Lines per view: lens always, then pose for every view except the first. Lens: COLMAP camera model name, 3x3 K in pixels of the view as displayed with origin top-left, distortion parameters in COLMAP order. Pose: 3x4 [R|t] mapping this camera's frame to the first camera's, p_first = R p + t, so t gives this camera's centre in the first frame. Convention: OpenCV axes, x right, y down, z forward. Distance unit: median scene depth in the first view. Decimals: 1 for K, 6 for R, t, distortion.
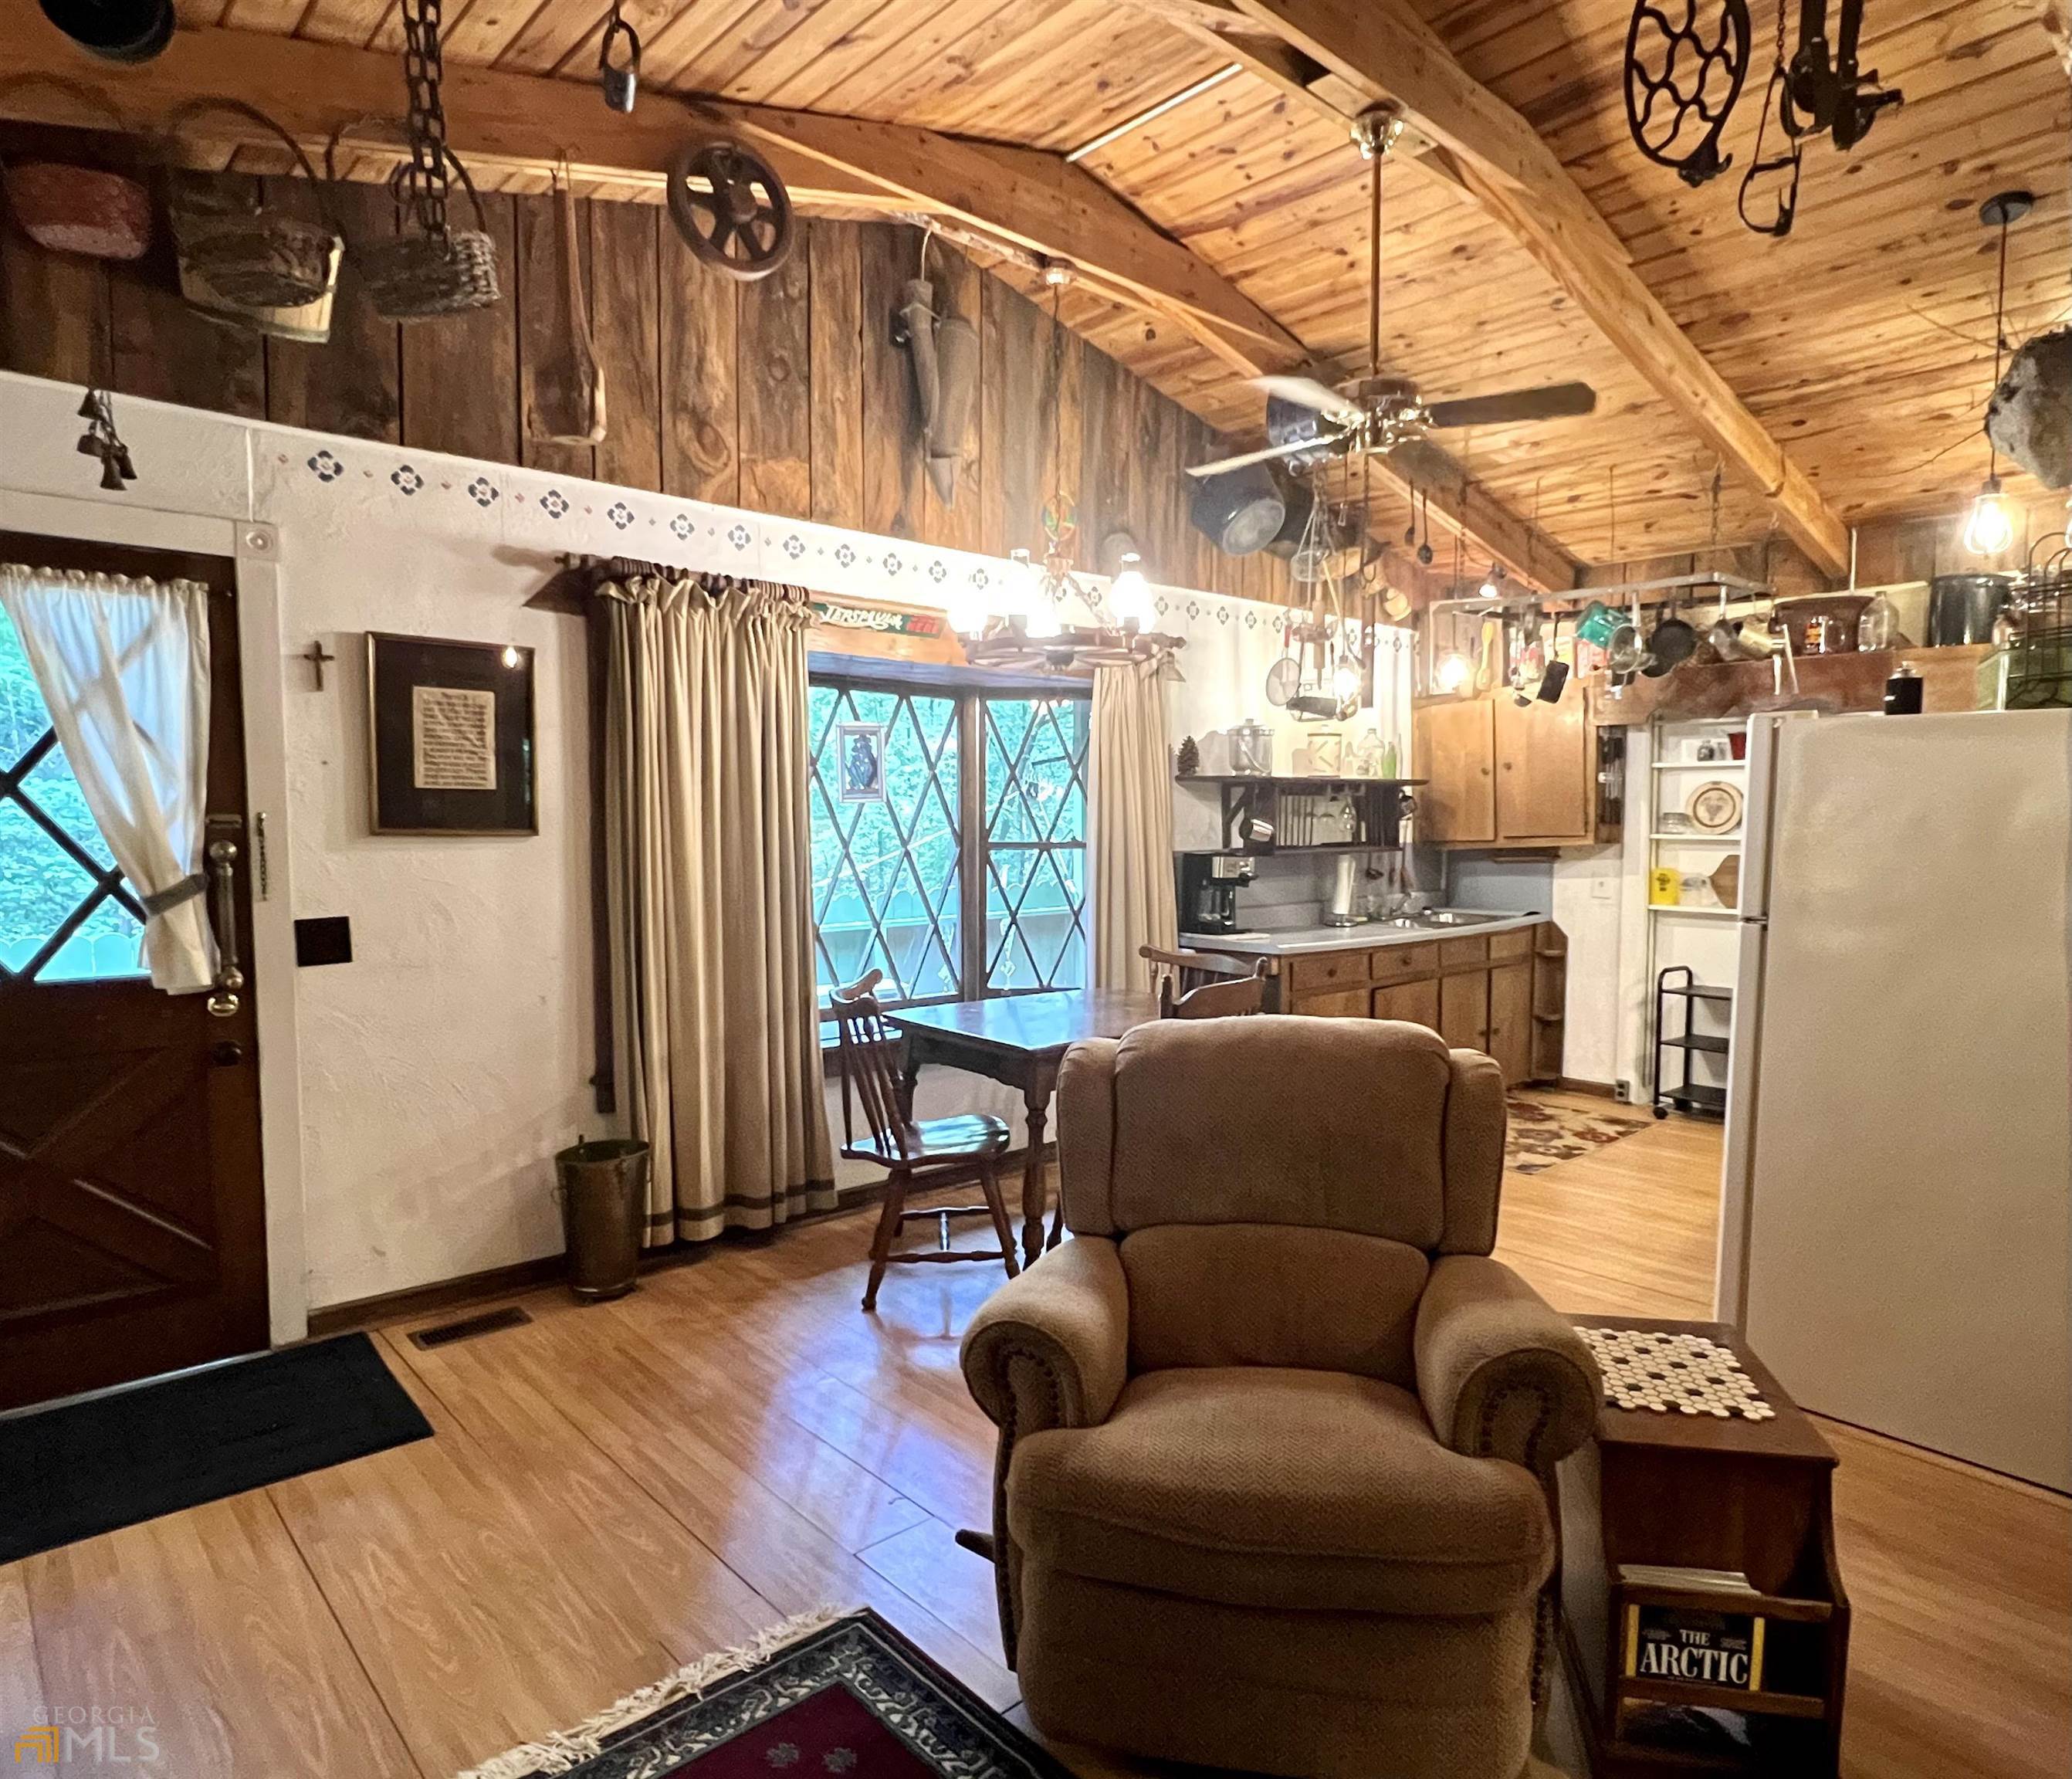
lens RADIAL K [[1279.4, 0, 1067.2], [0, 1279.4, 903.4], [0, 0, 1]] dist [0.003238, 0.000069]
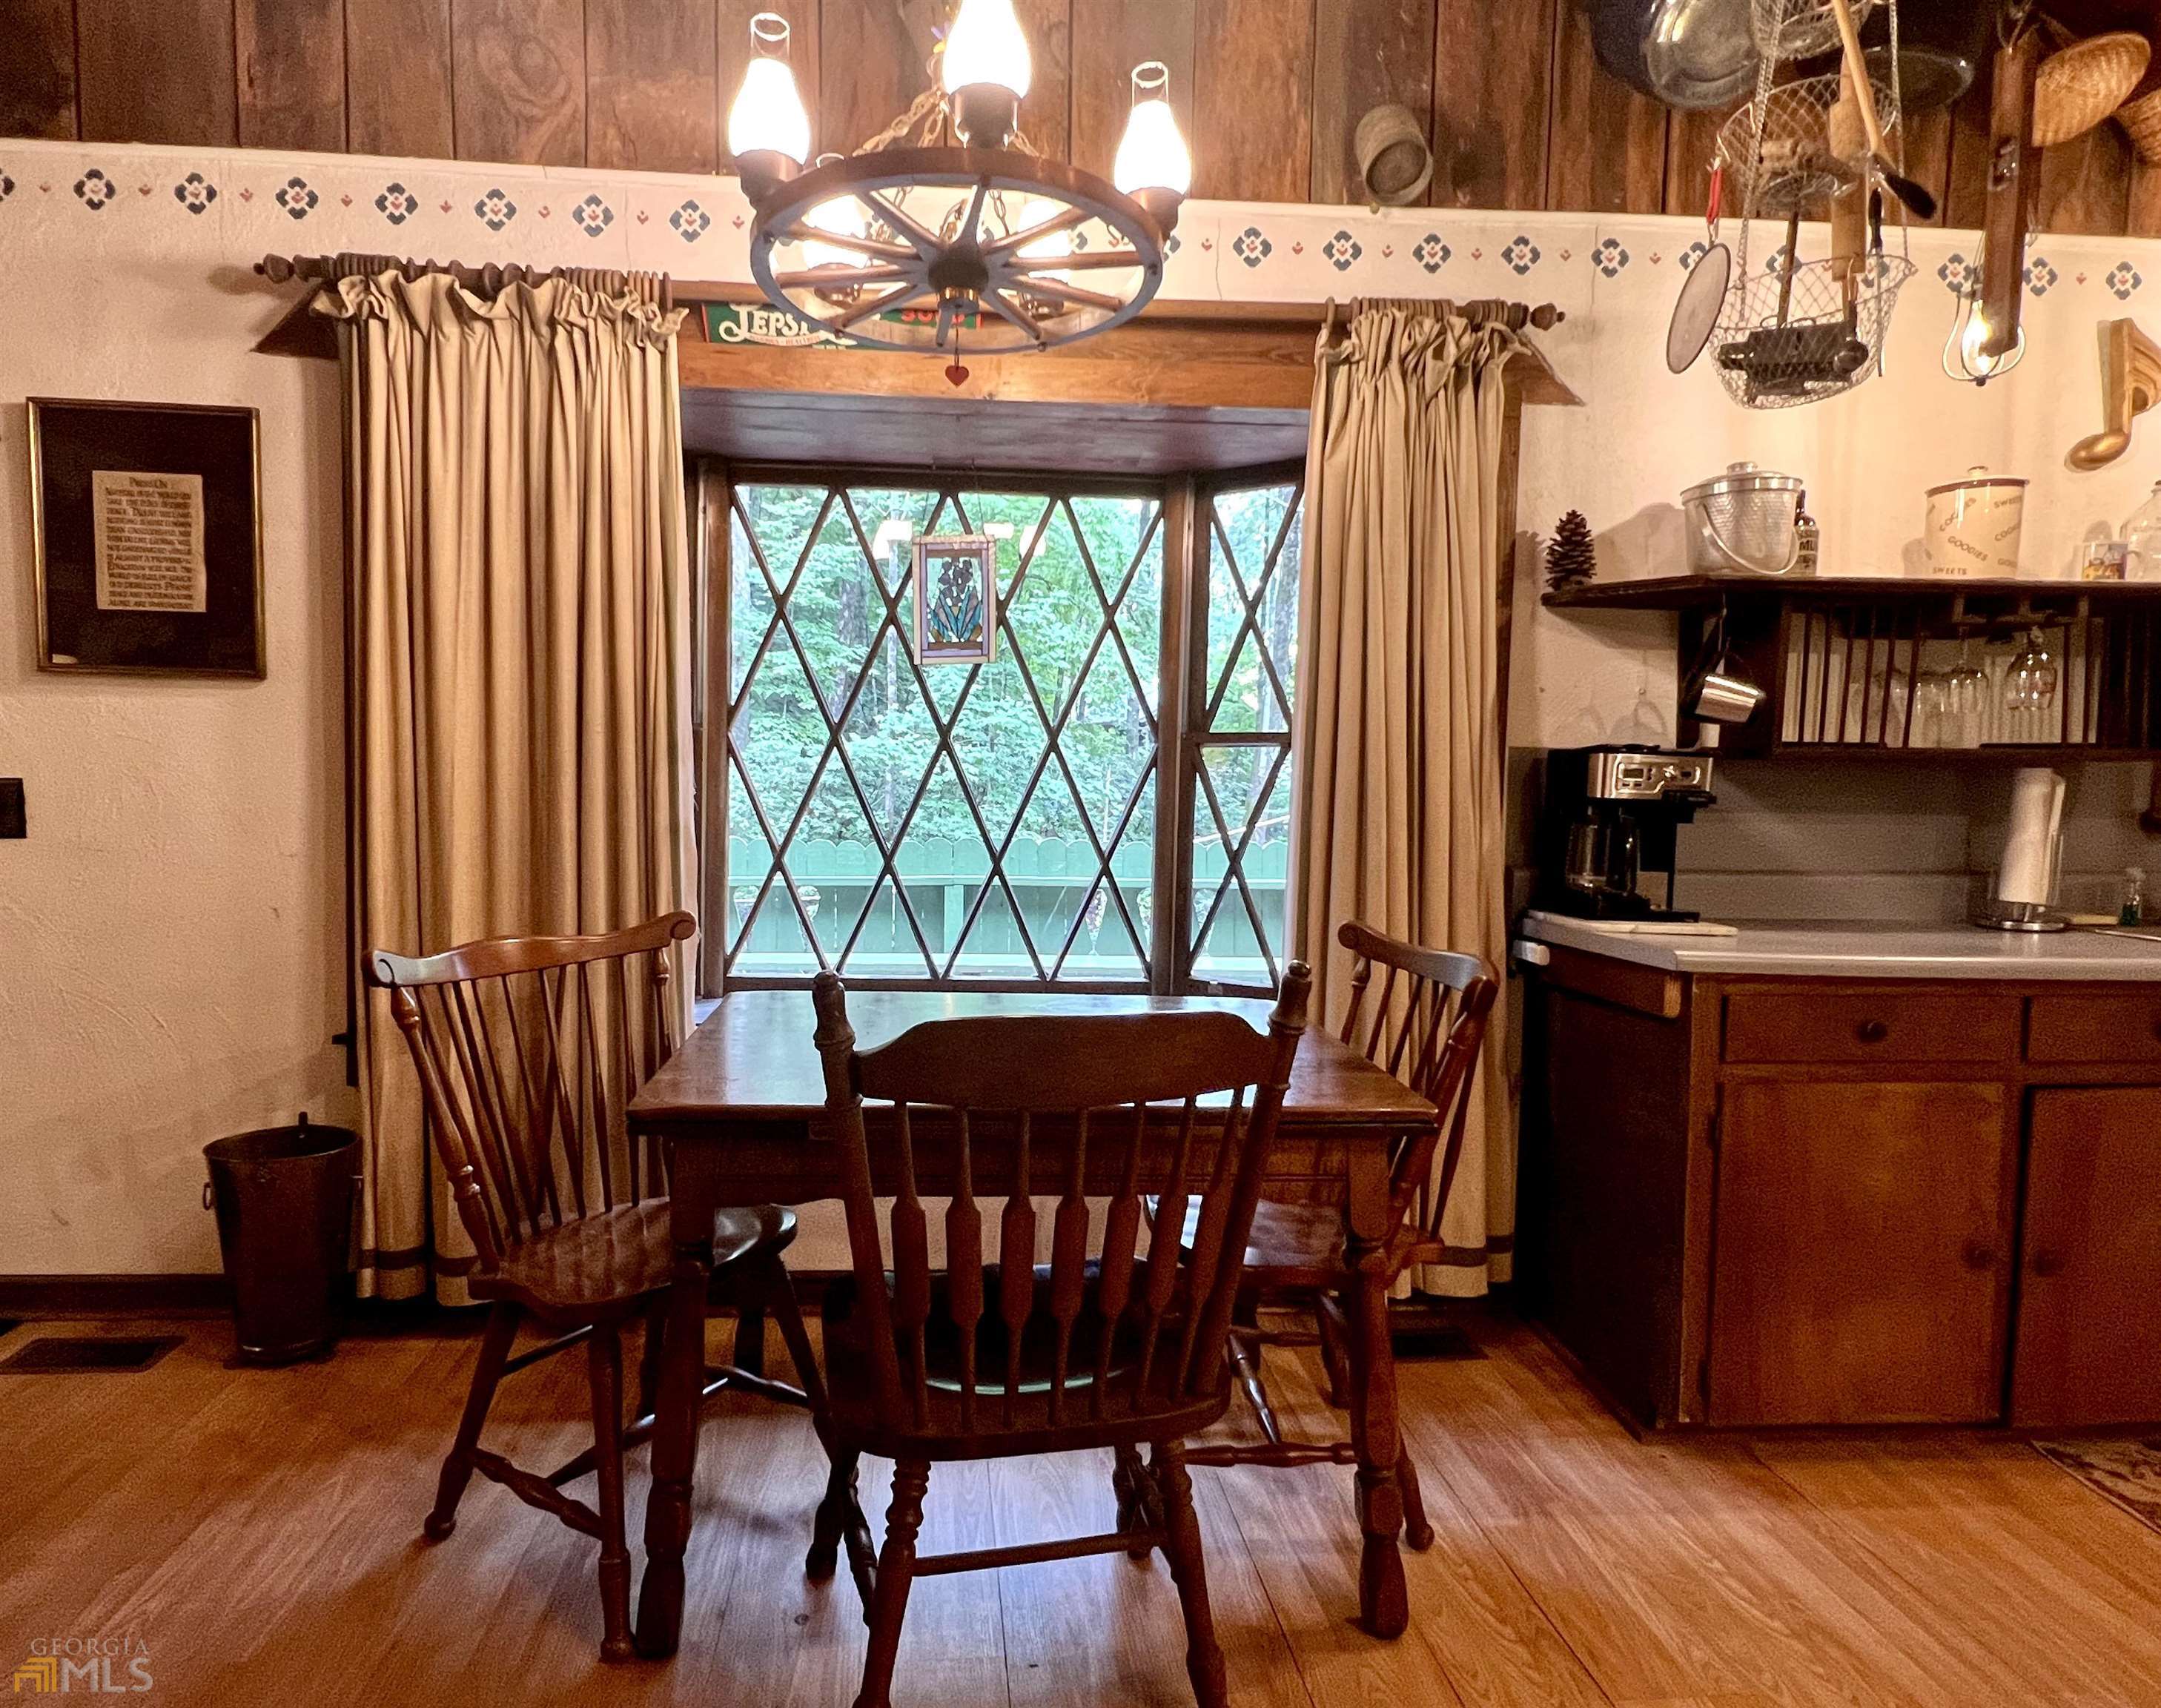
lens RADIAL K [[1204.5, 0, 1015.8], [0, 1204.5, 868.4], [0, 0, 1]] dist [0.001731, -0.000457]
pose [[0.780268, 0.053738, -0.623132, 0.221073], [-0.057766, 0.998235, 0.013754, 0.012095], [0.622772, 0.025265, 0.781996, 0.501336]]
